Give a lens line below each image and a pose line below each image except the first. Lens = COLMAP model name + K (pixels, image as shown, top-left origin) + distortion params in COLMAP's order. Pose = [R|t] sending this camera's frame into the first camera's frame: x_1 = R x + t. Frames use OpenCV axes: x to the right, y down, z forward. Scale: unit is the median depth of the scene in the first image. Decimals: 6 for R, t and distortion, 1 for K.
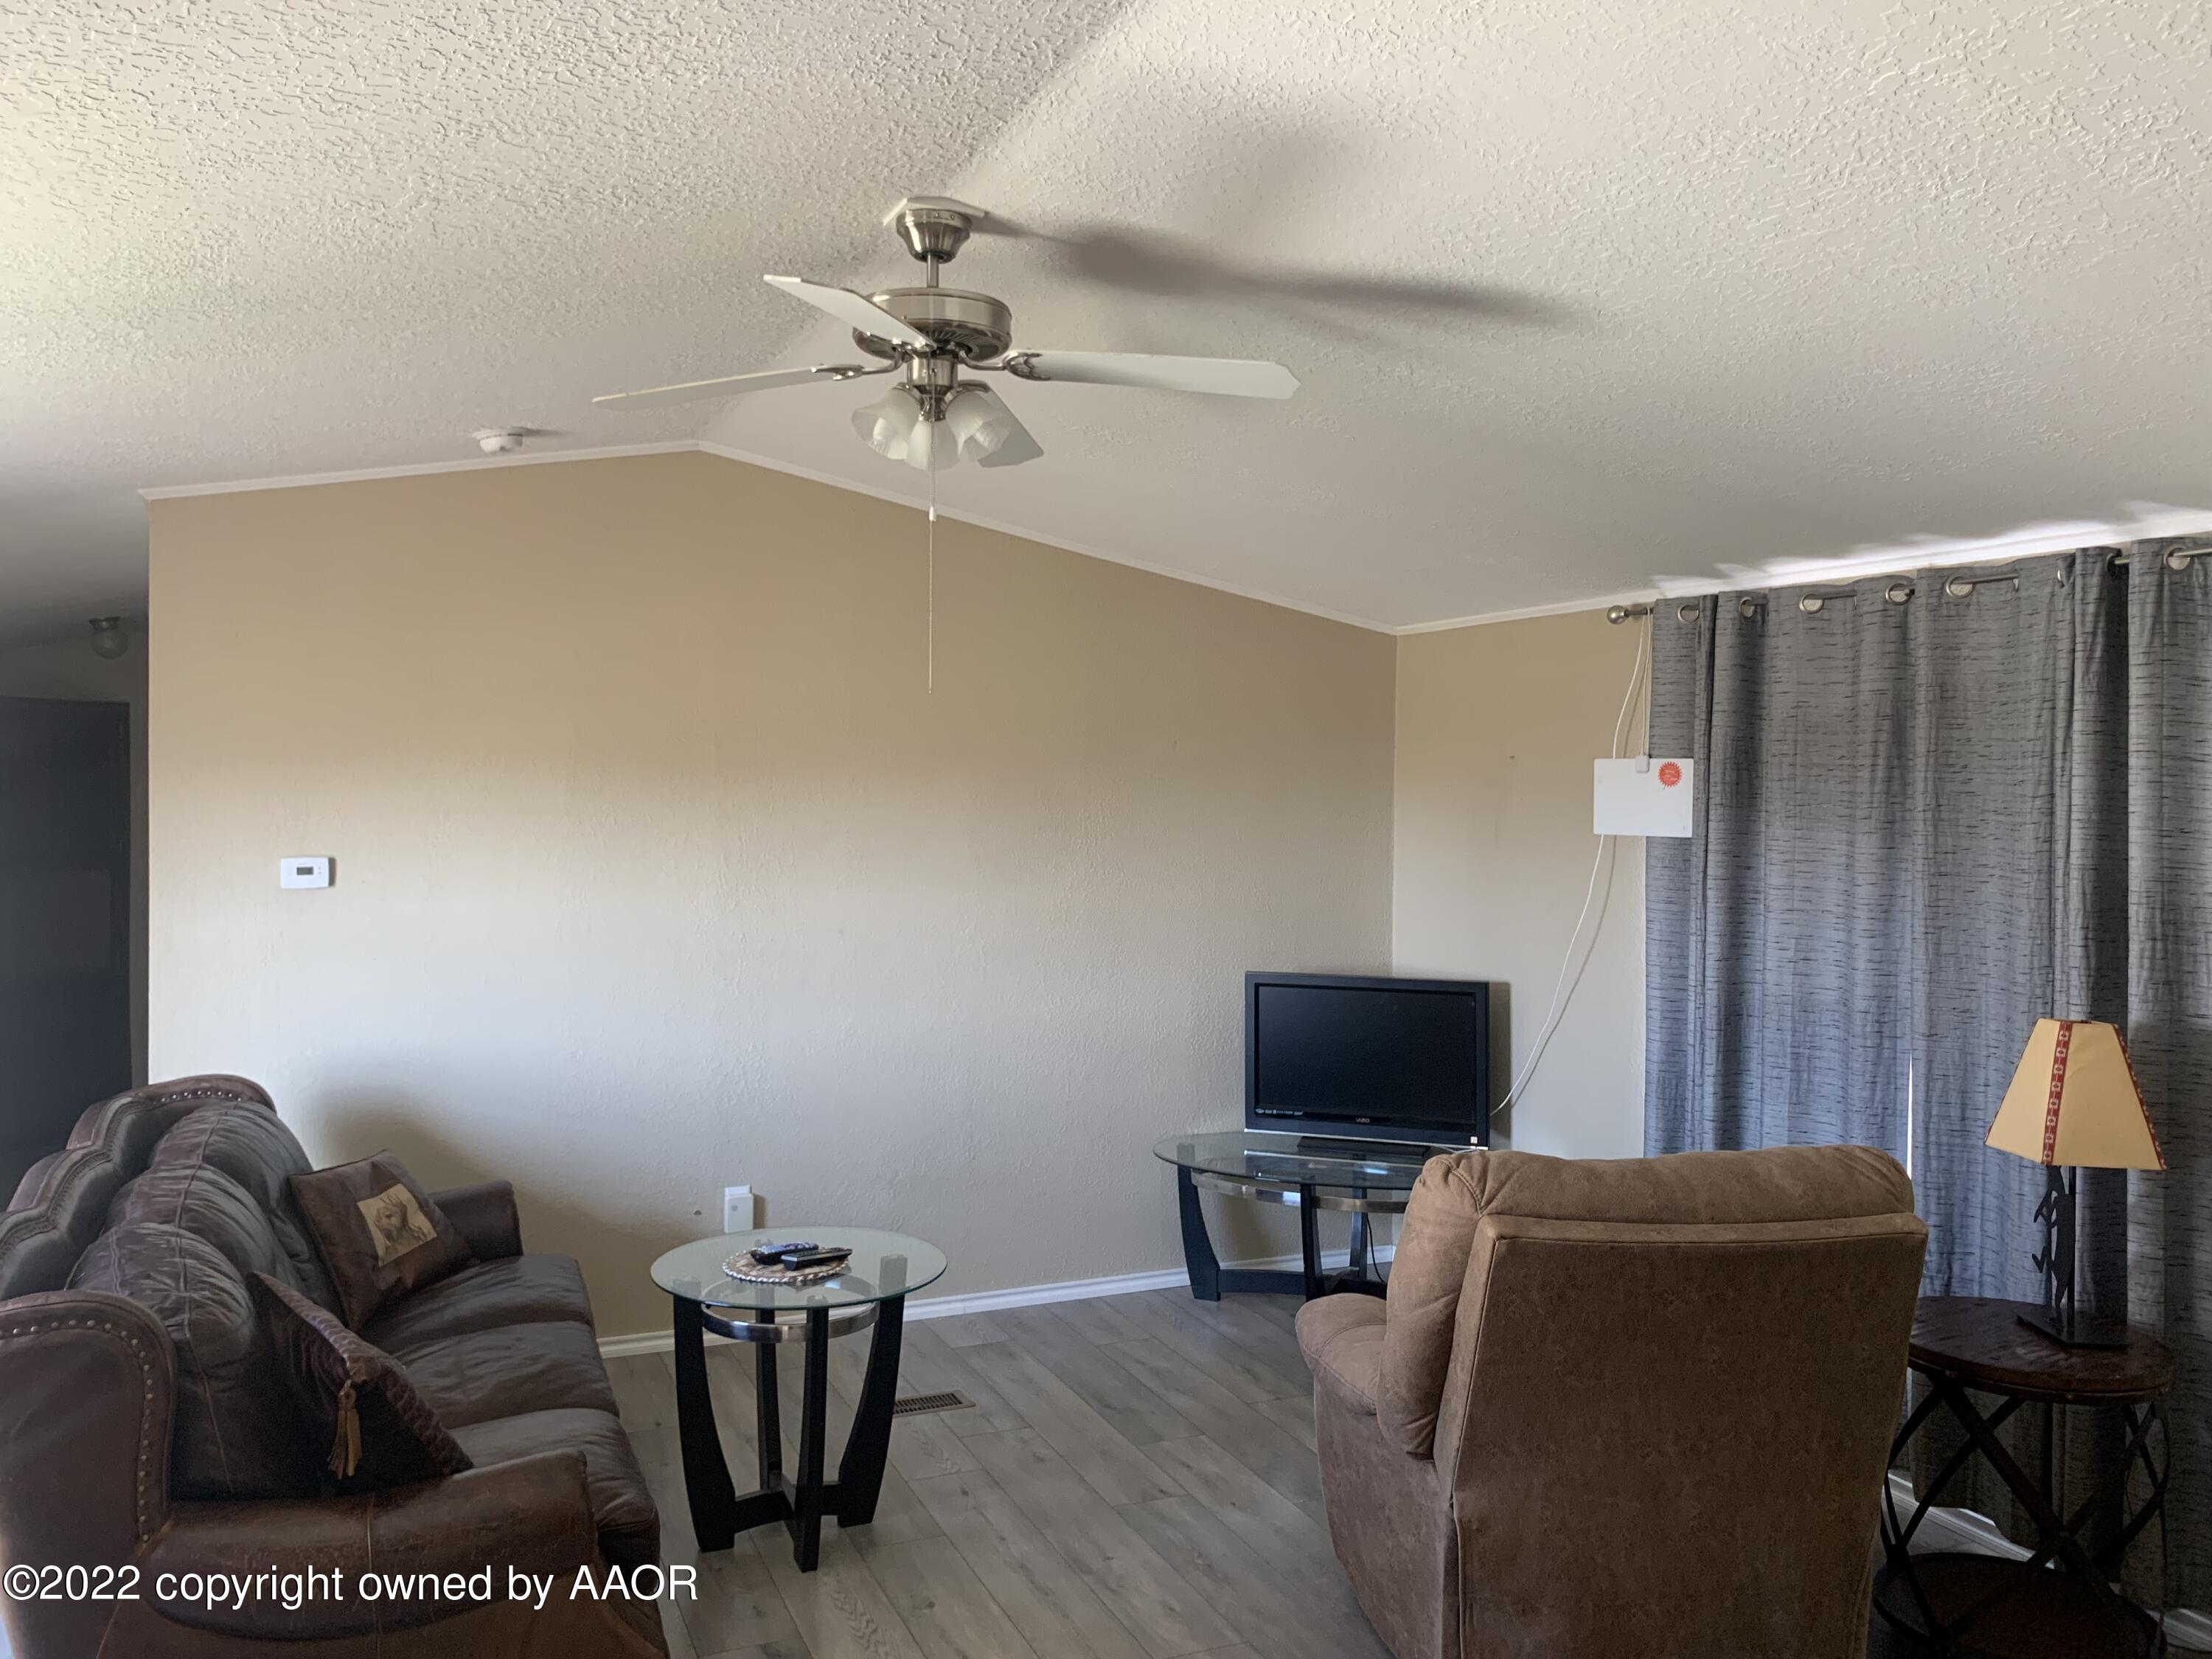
lens RADIAL K [[1719.0, 0, 1114.6], [0, 1719.0, 825.5], [0, 0, 1]] dist [0.017523, -0.029518]
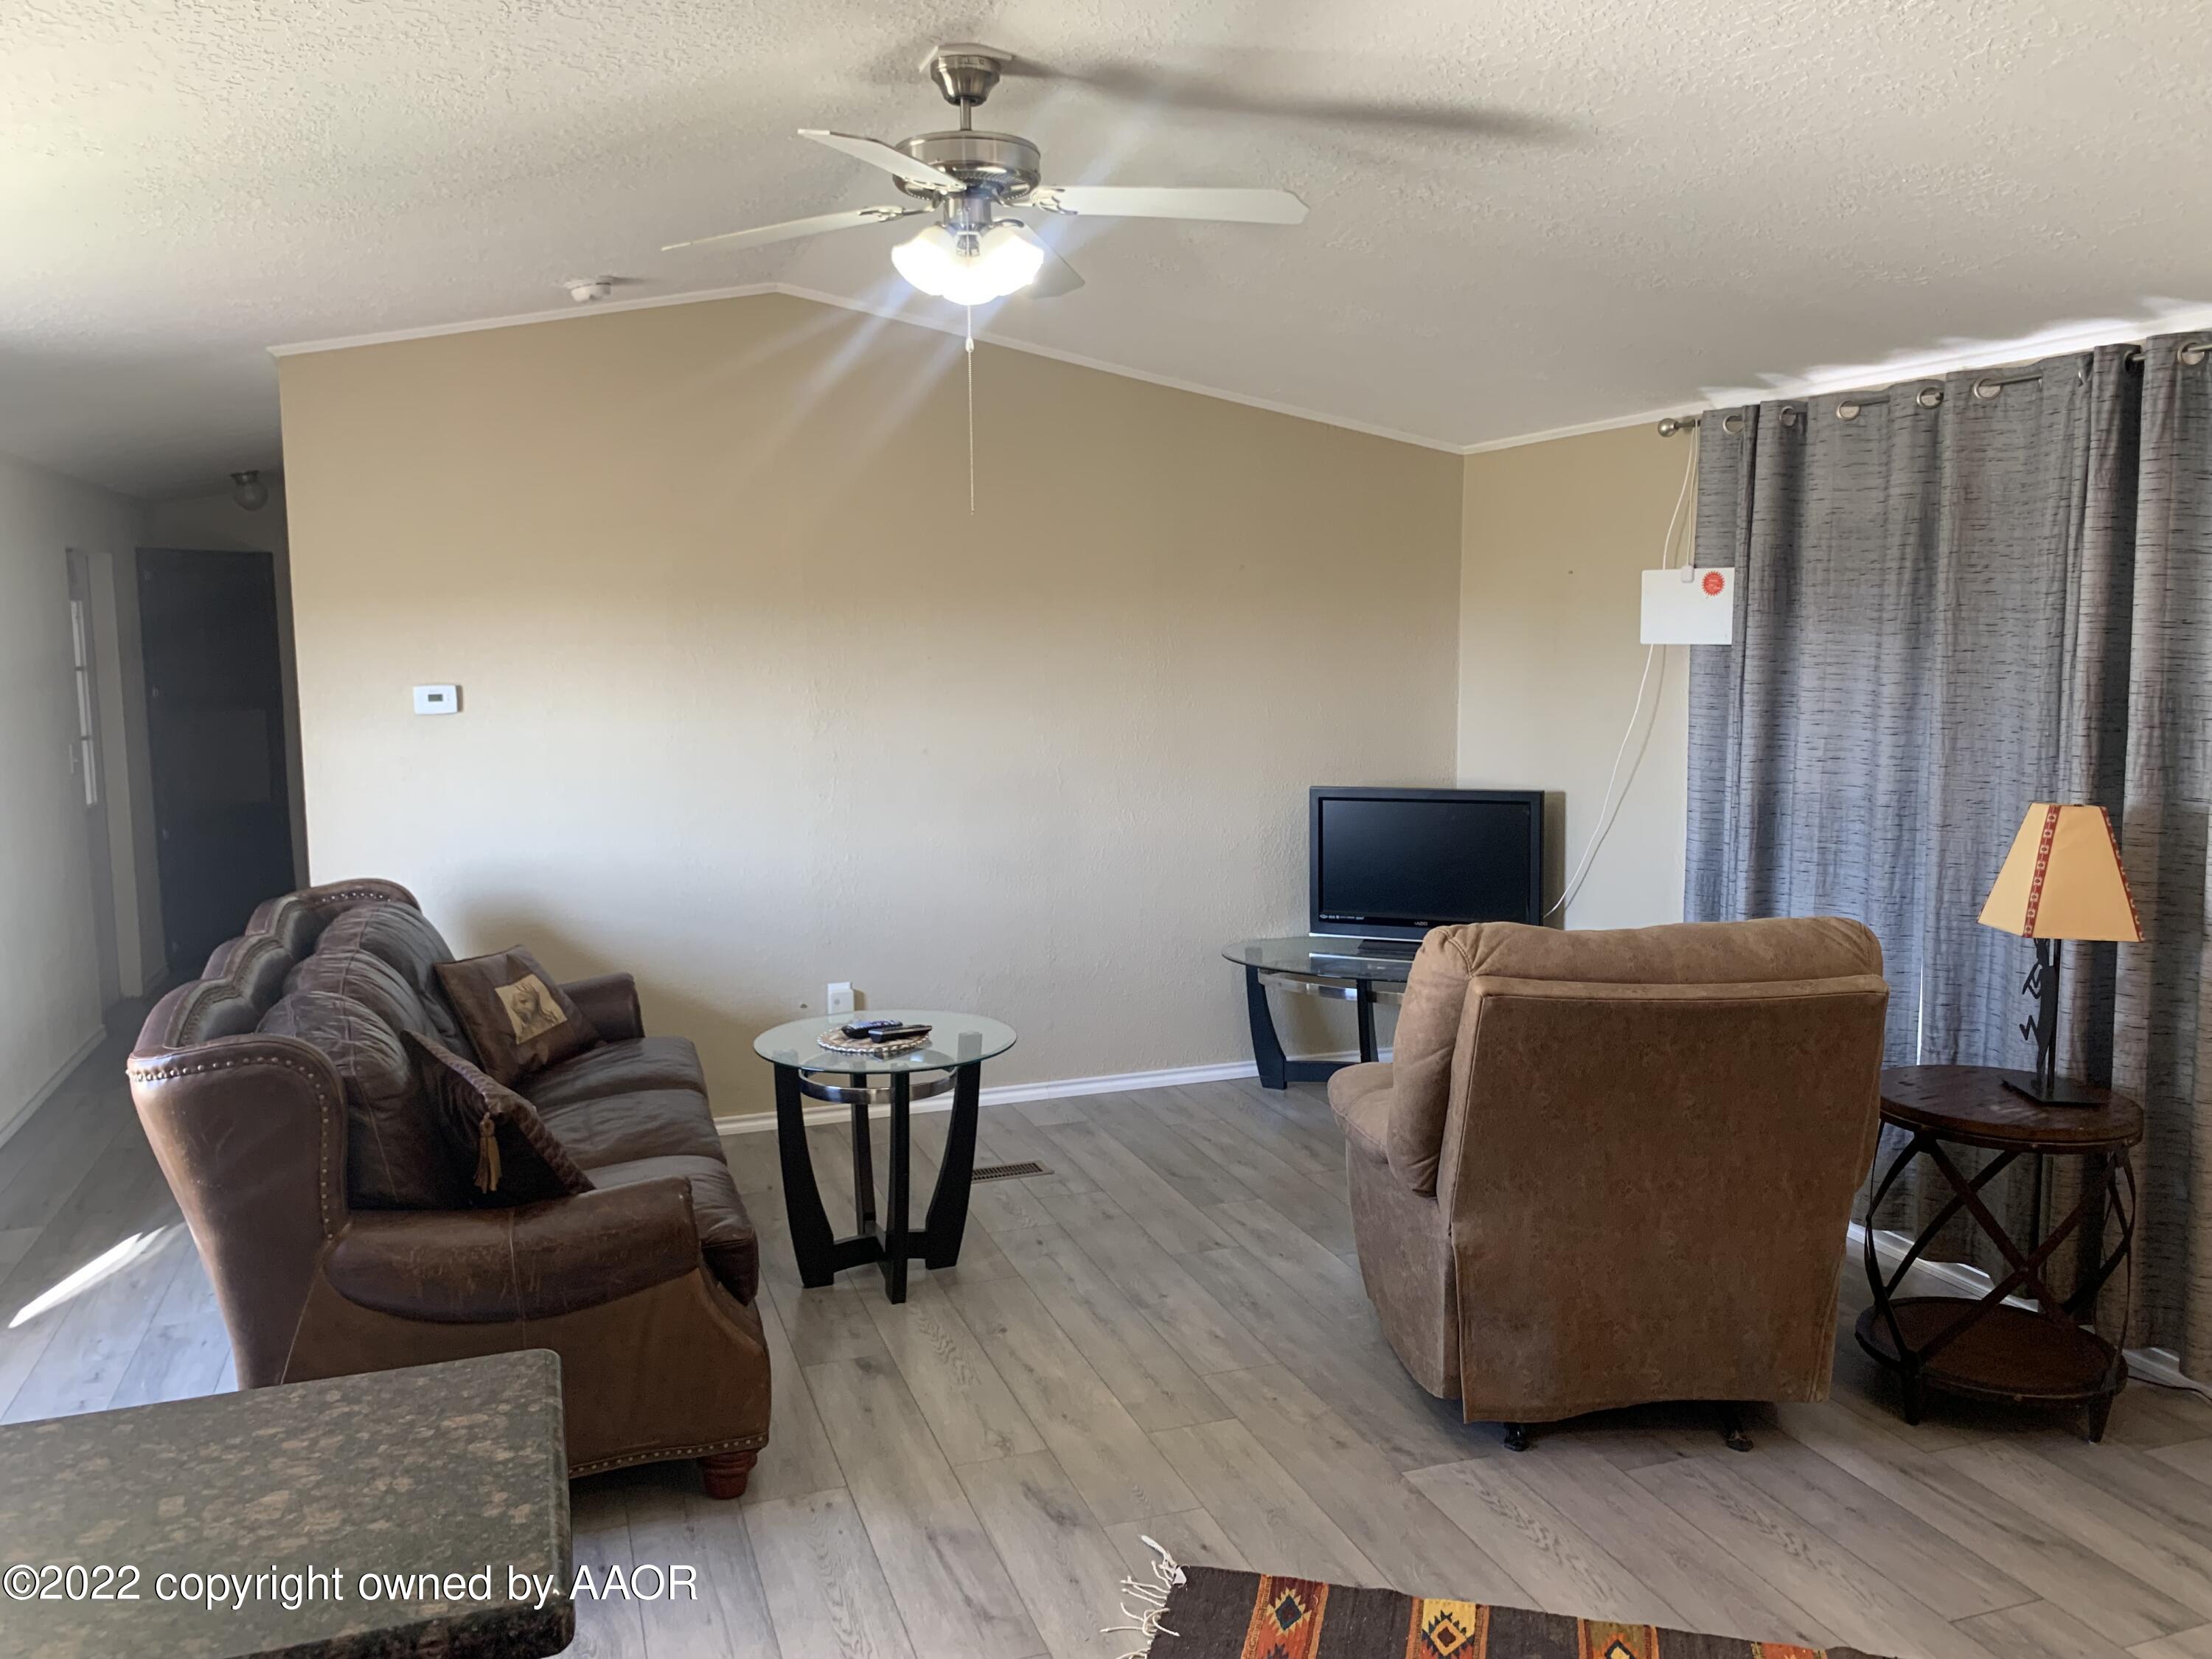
lens RADIAL K [[1719.0, 0, 1114.2], [0, 1719.0, 839.0], [0, 0, 1]] dist [0.017523, -0.029518]
pose [[0.997368, -0.010719, -0.071714, 0.048468], [0.017812, 0.994927, 0.099010, 0.018352], [0.070289, -0.100027, 0.992499, -0.084732]]
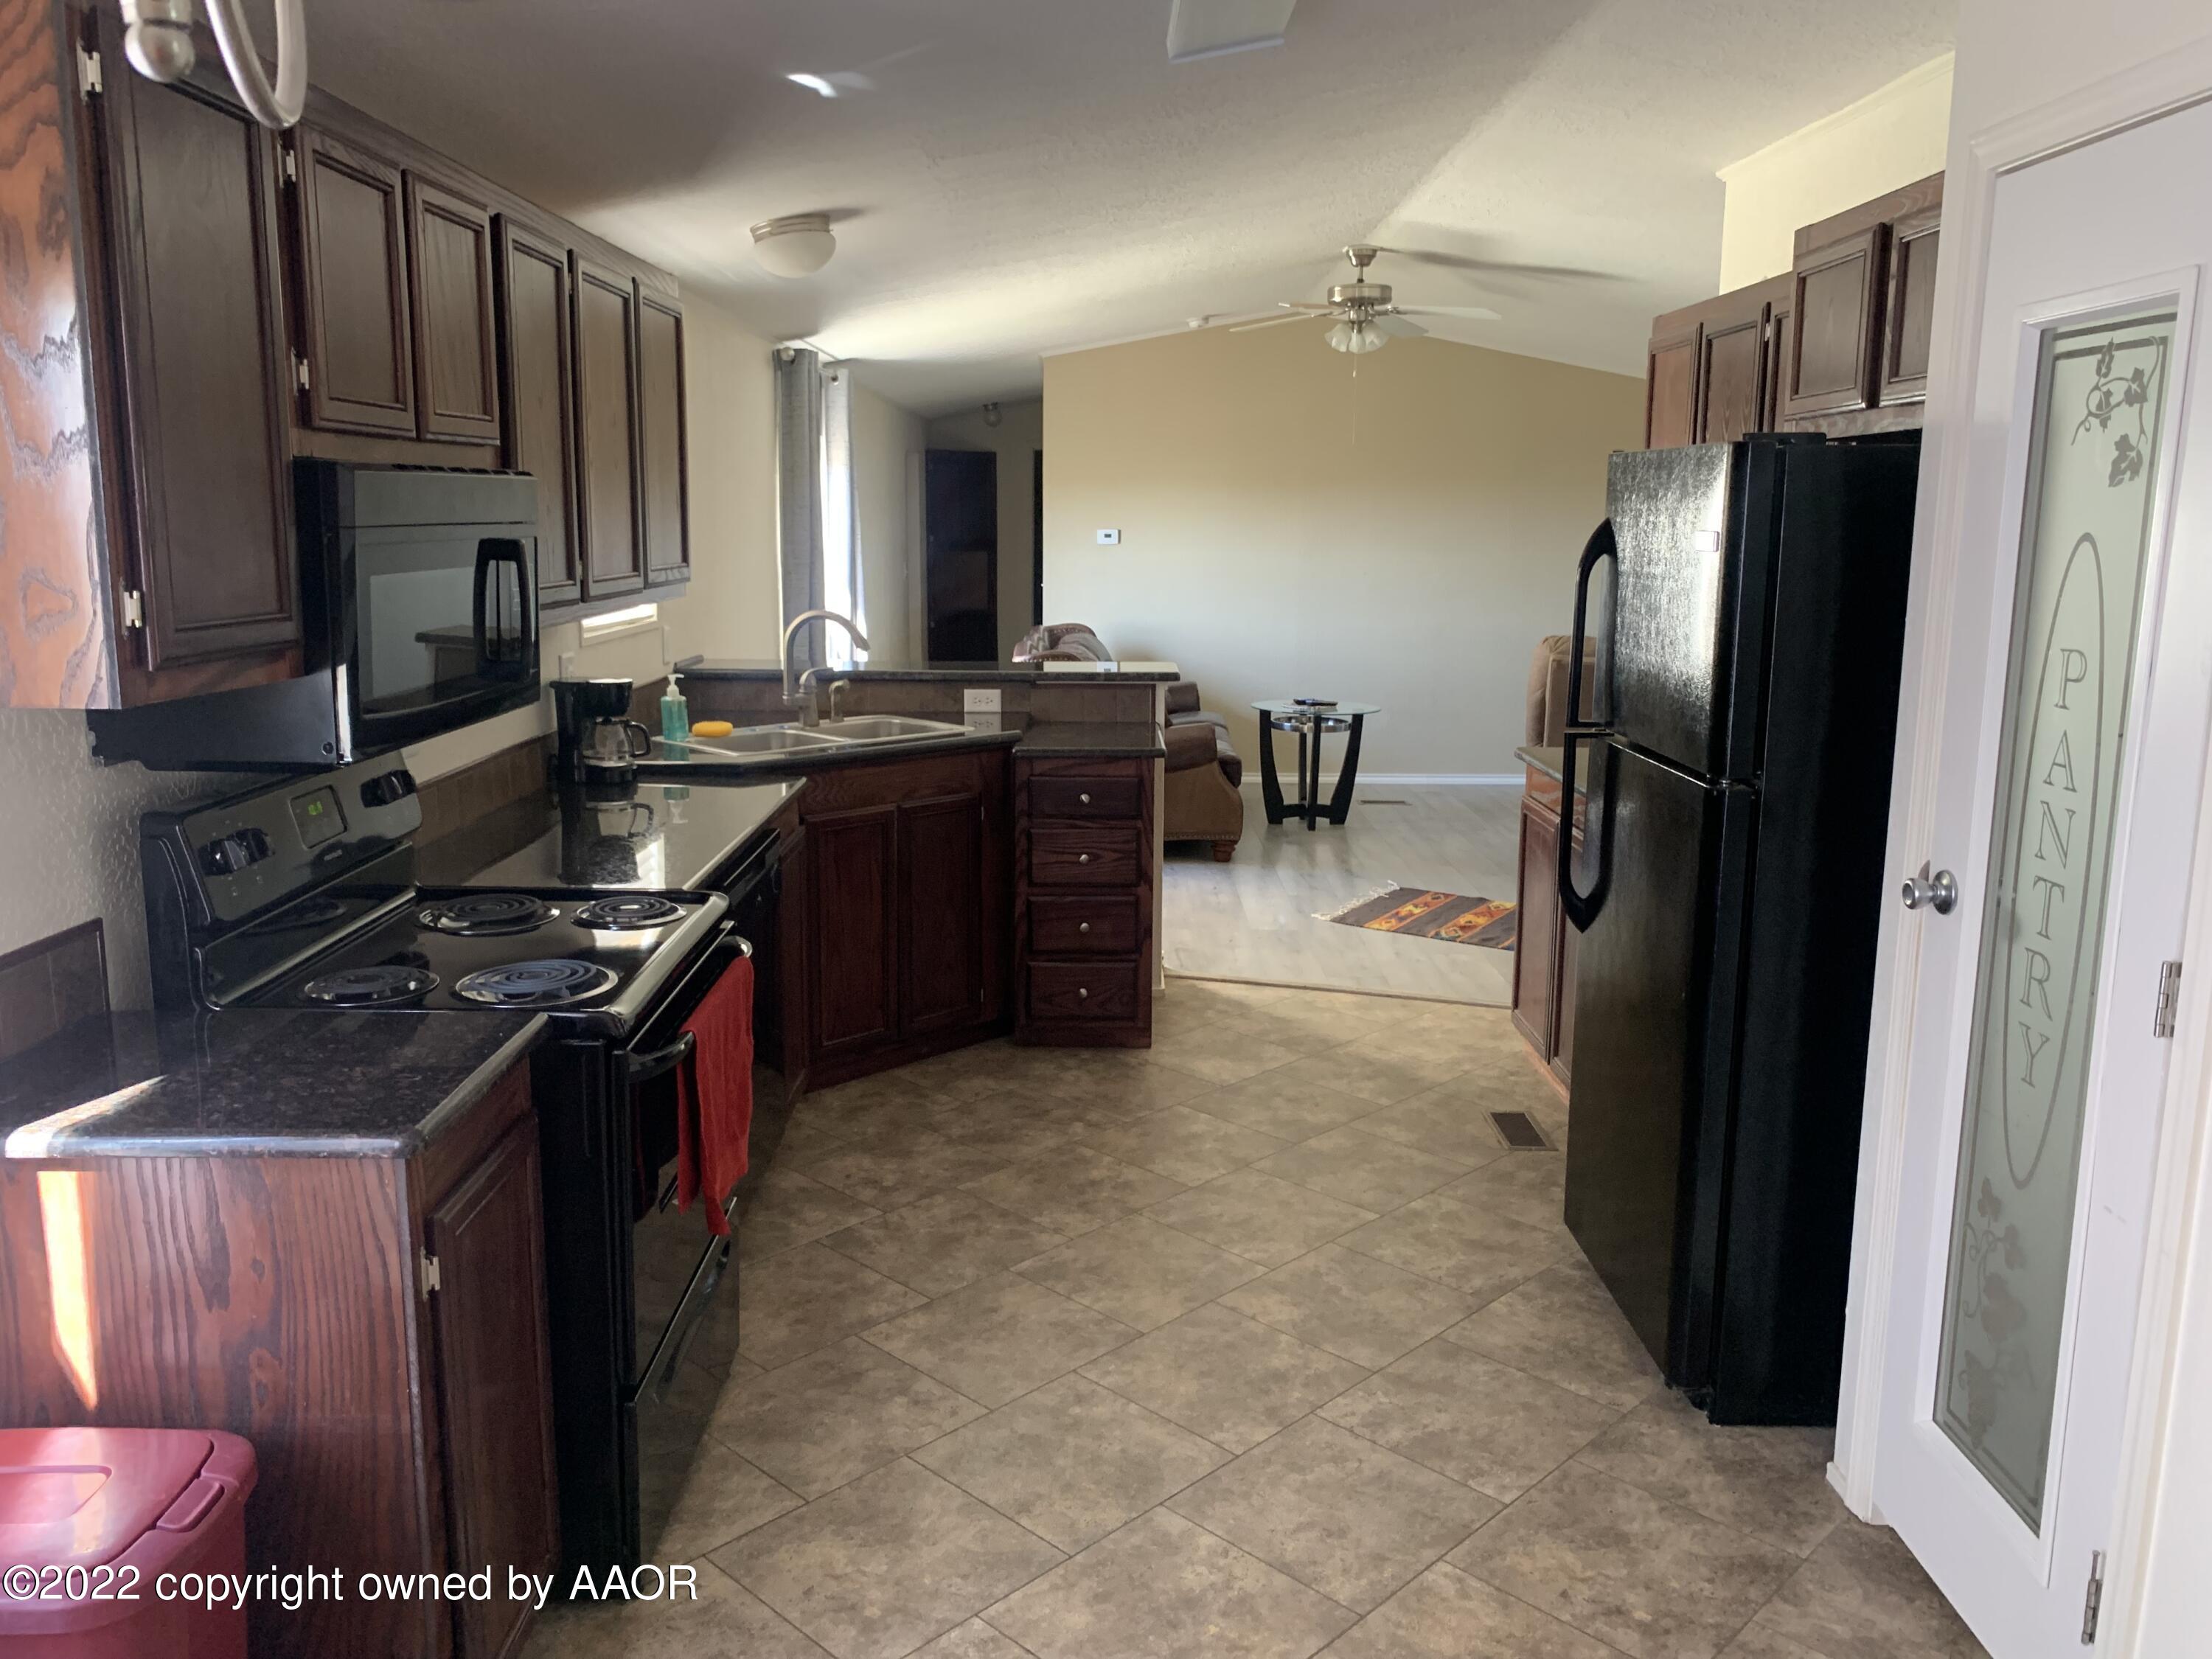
lens RADIAL K [[1719.0, 0, 1098.9], [0, 1719.0, 839.9], [0, 0, 1]] dist [0.017523, -0.029518]
pose [[0.918157, 0.073181, -0.389399, 0.460738], [-0.011050, 0.987142, 0.159462, 0.075150], [0.396062, -0.142108, 0.907161, -1.215789]]
